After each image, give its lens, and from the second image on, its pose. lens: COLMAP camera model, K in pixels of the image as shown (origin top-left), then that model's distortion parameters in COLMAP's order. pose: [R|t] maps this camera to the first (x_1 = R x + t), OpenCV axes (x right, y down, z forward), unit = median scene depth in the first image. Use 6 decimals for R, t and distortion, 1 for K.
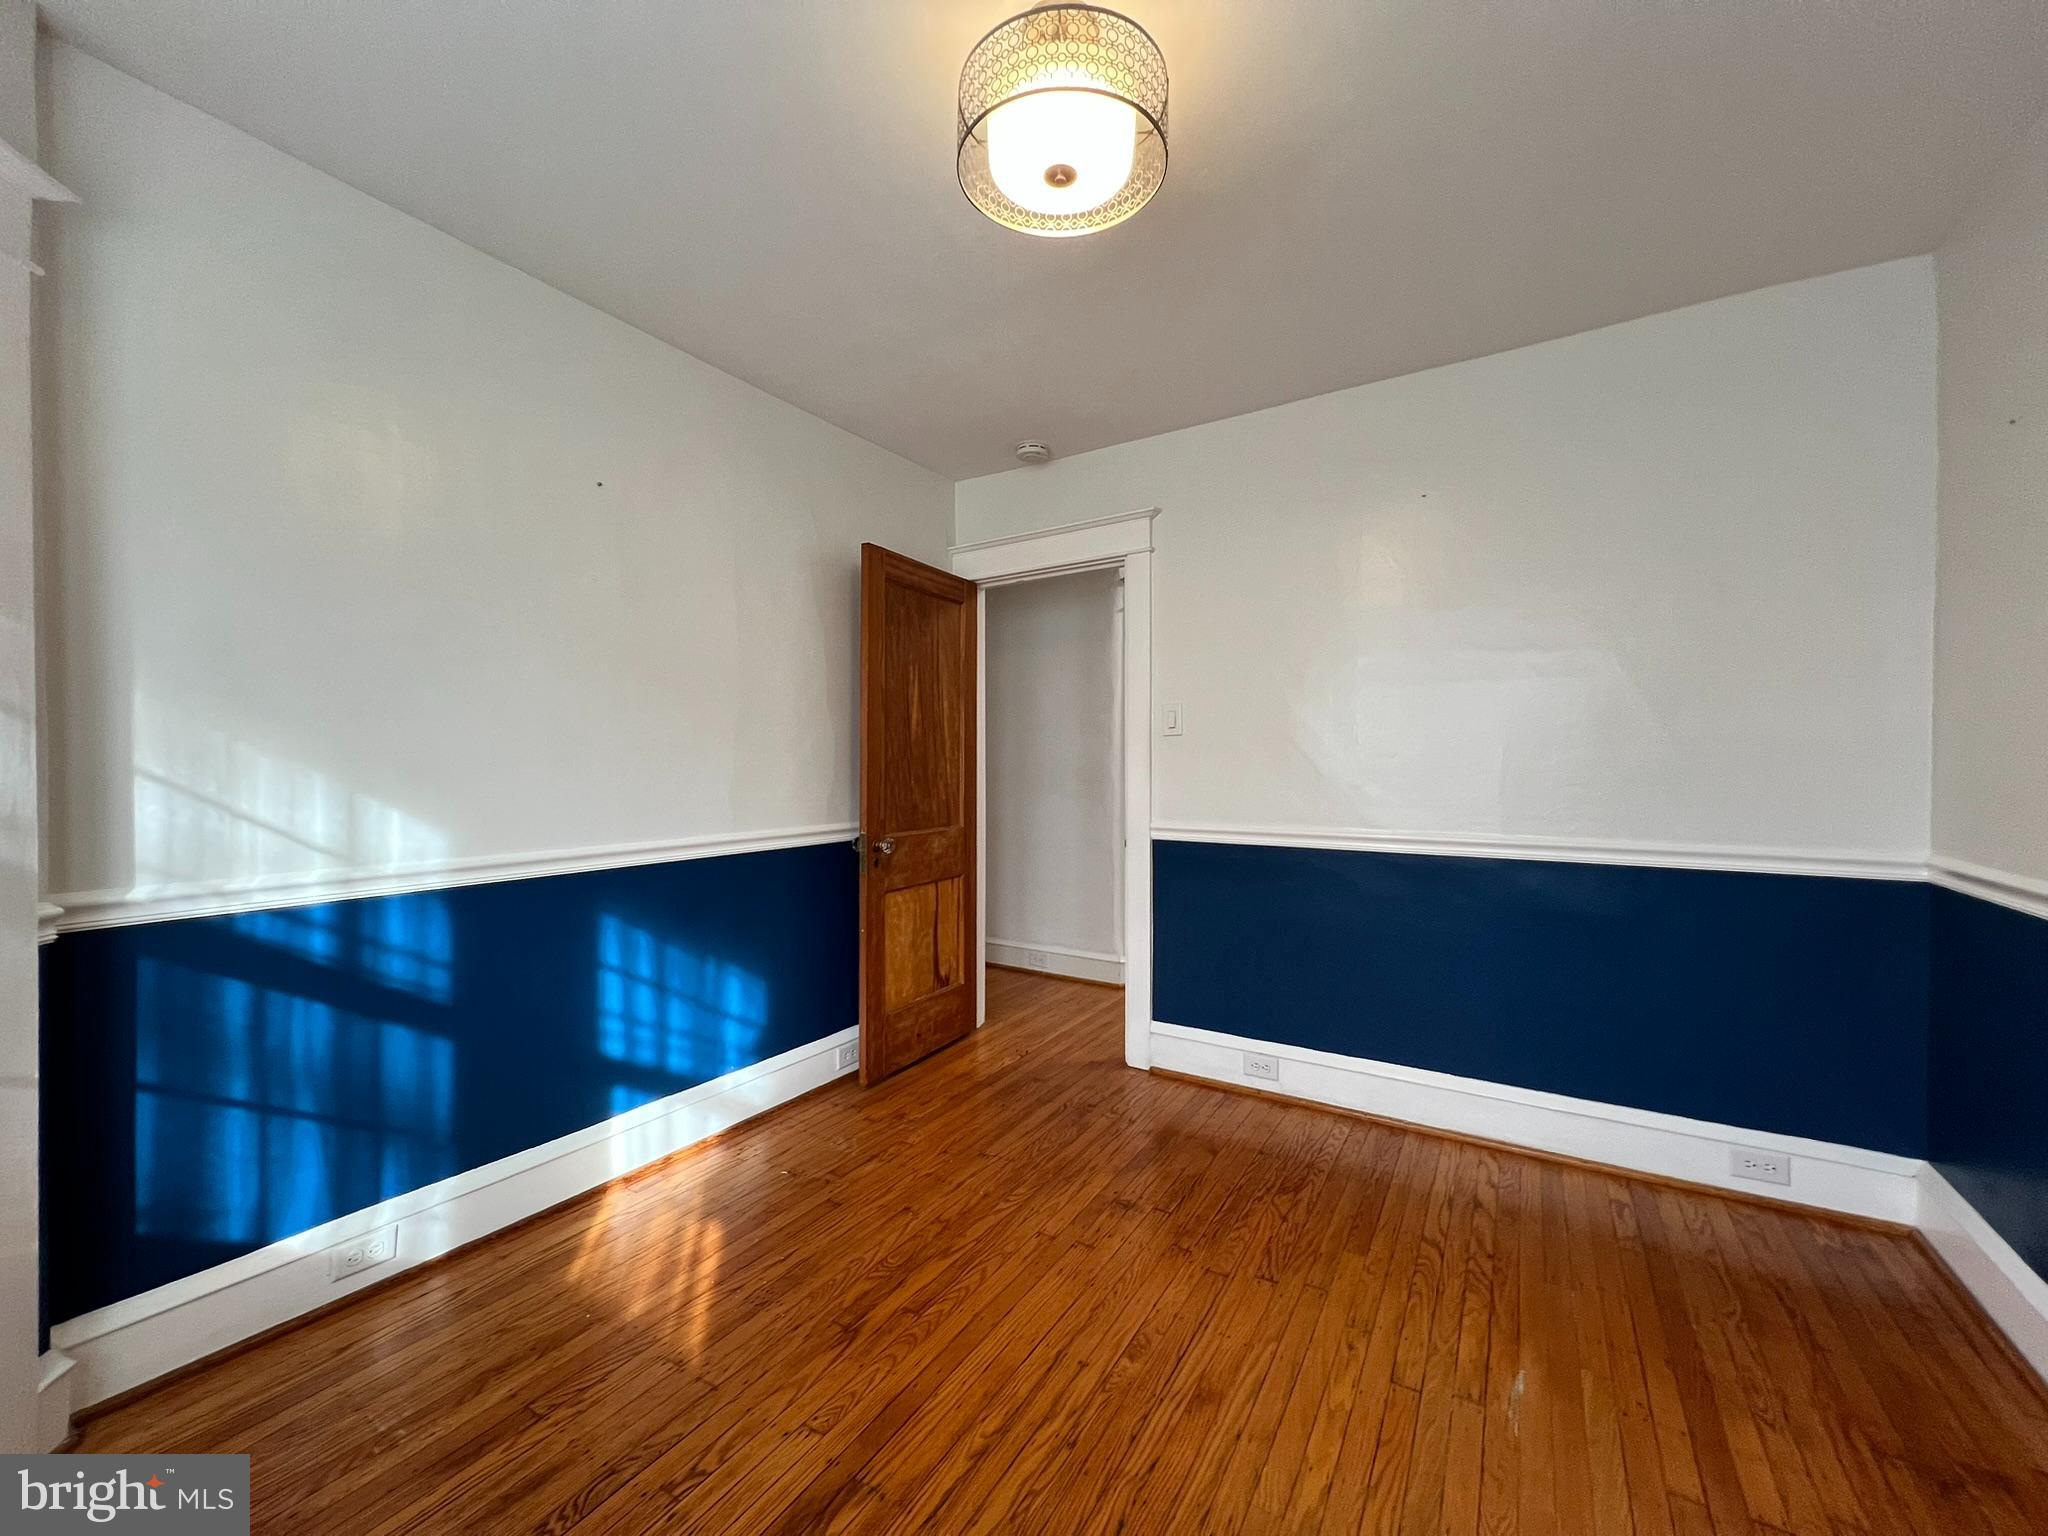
lens RADIAL K [[817.5, 0, 1020.9], [0, 817.5, 766.2], [0, 0, 1]] dist [-0.002337, -0.000041]
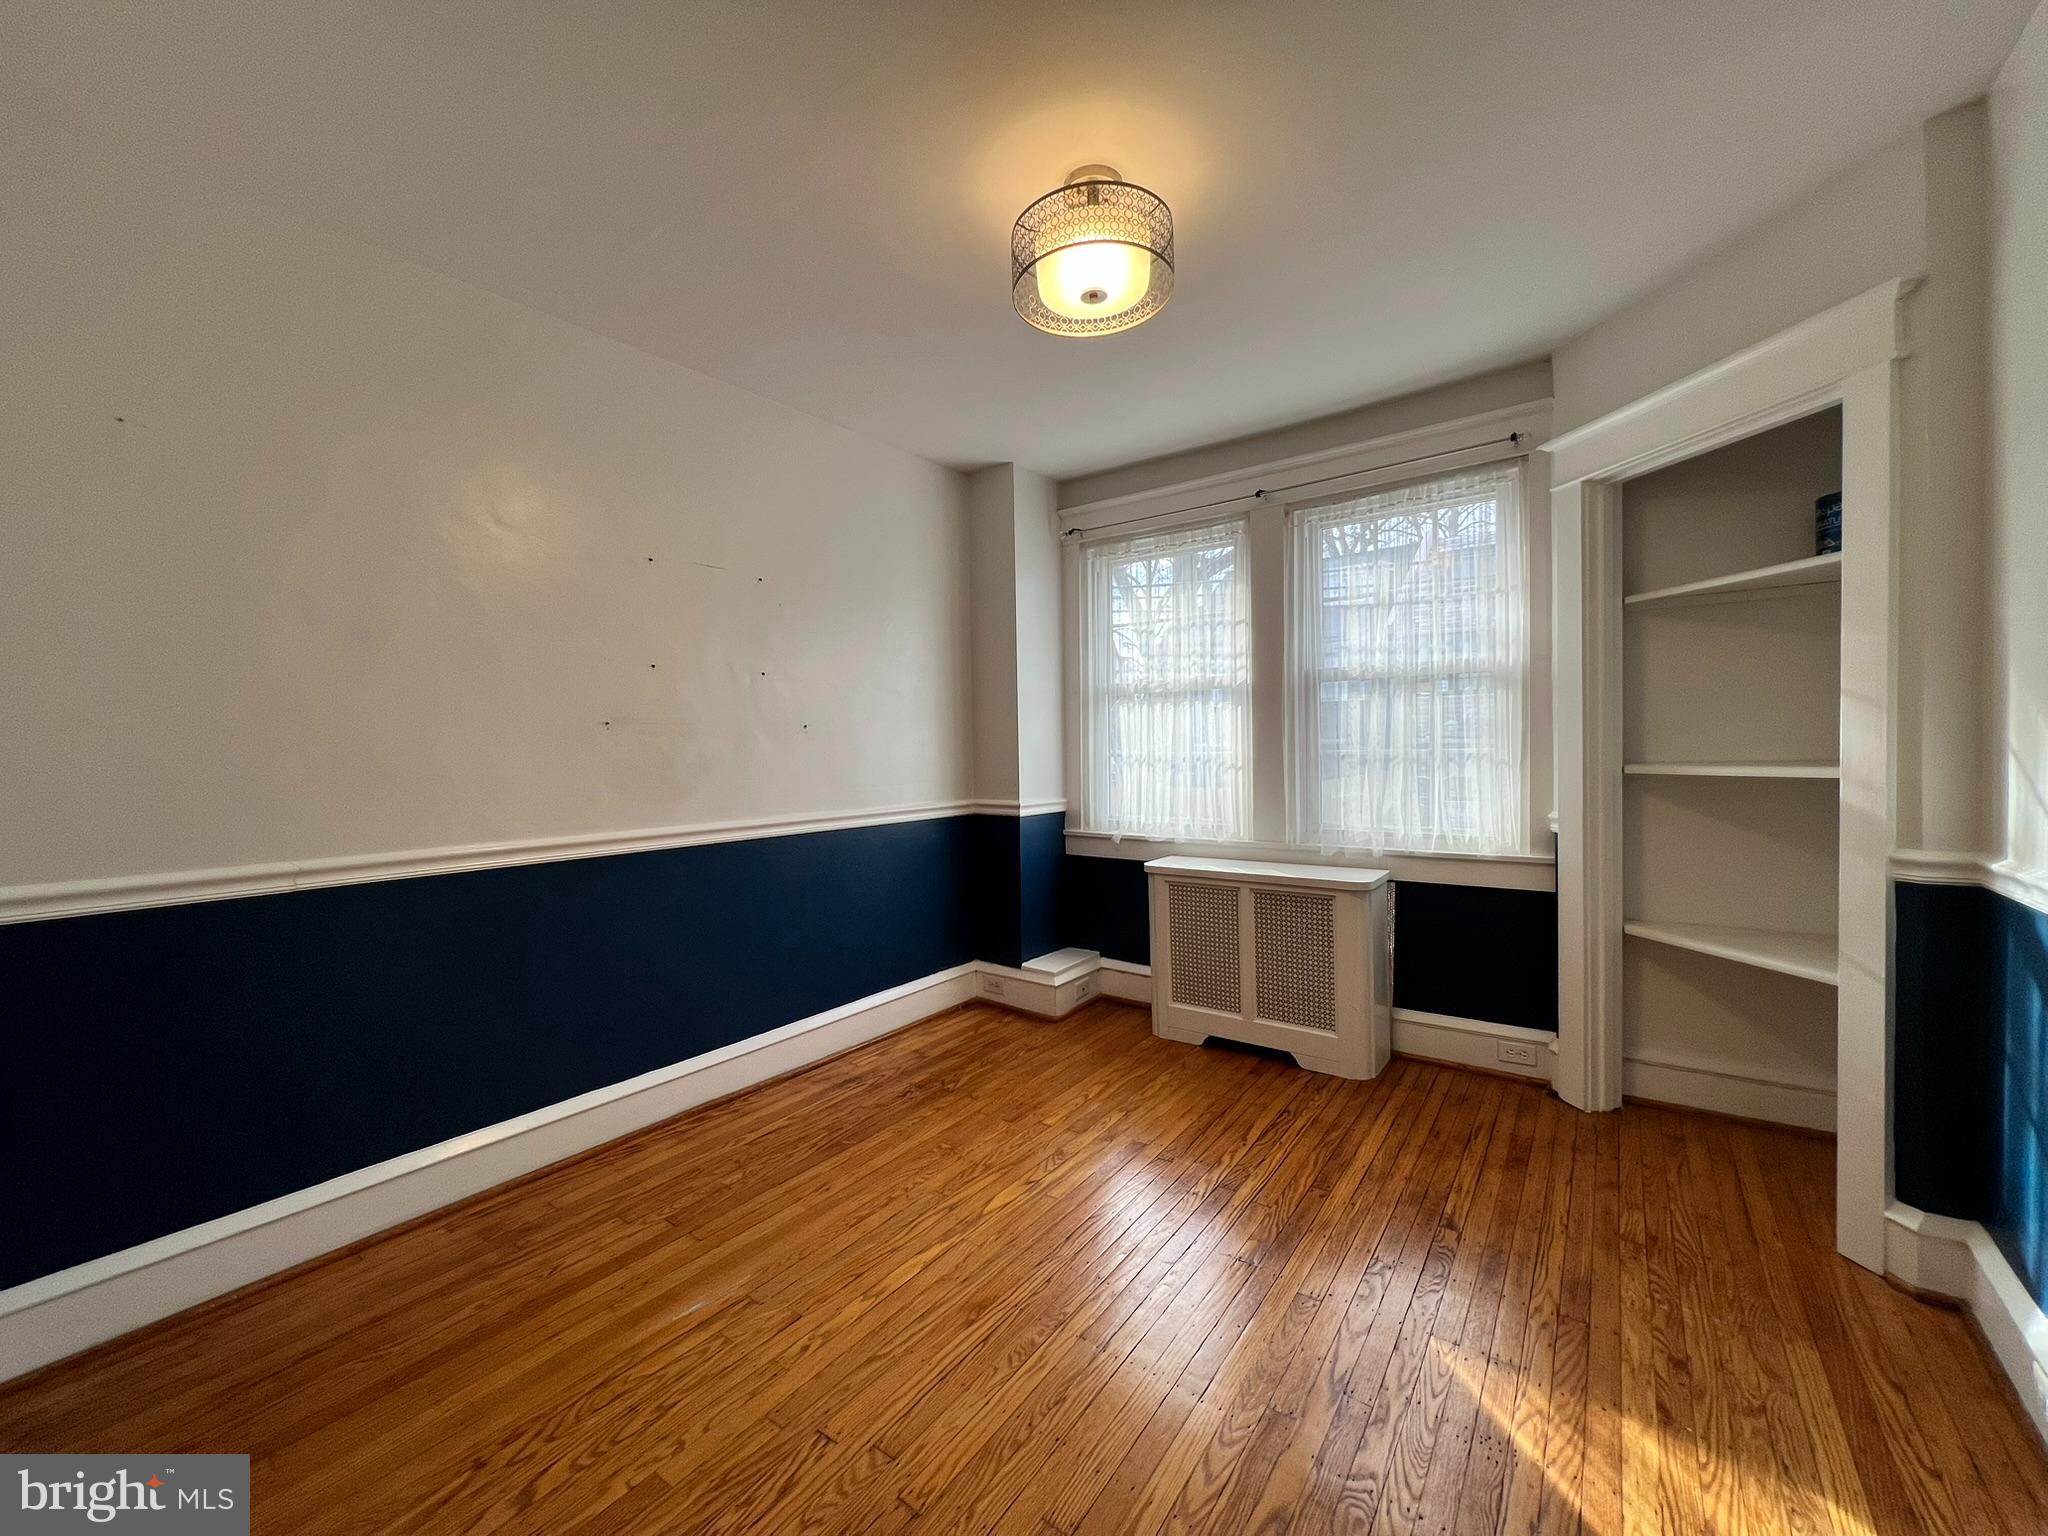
lens RADIAL K [[730.3, 0, 1024.0], [0, 730.3, 768.0], [0, 0, 1]] dist [-0.009138, -0.000083]
pose [[-0.996335, 0.011423, 0.084767, 0.063534], [0.013025, 0.999746, 0.018369, -0.001163], [-0.084536, 0.019406, -0.996231, 1.987956]]
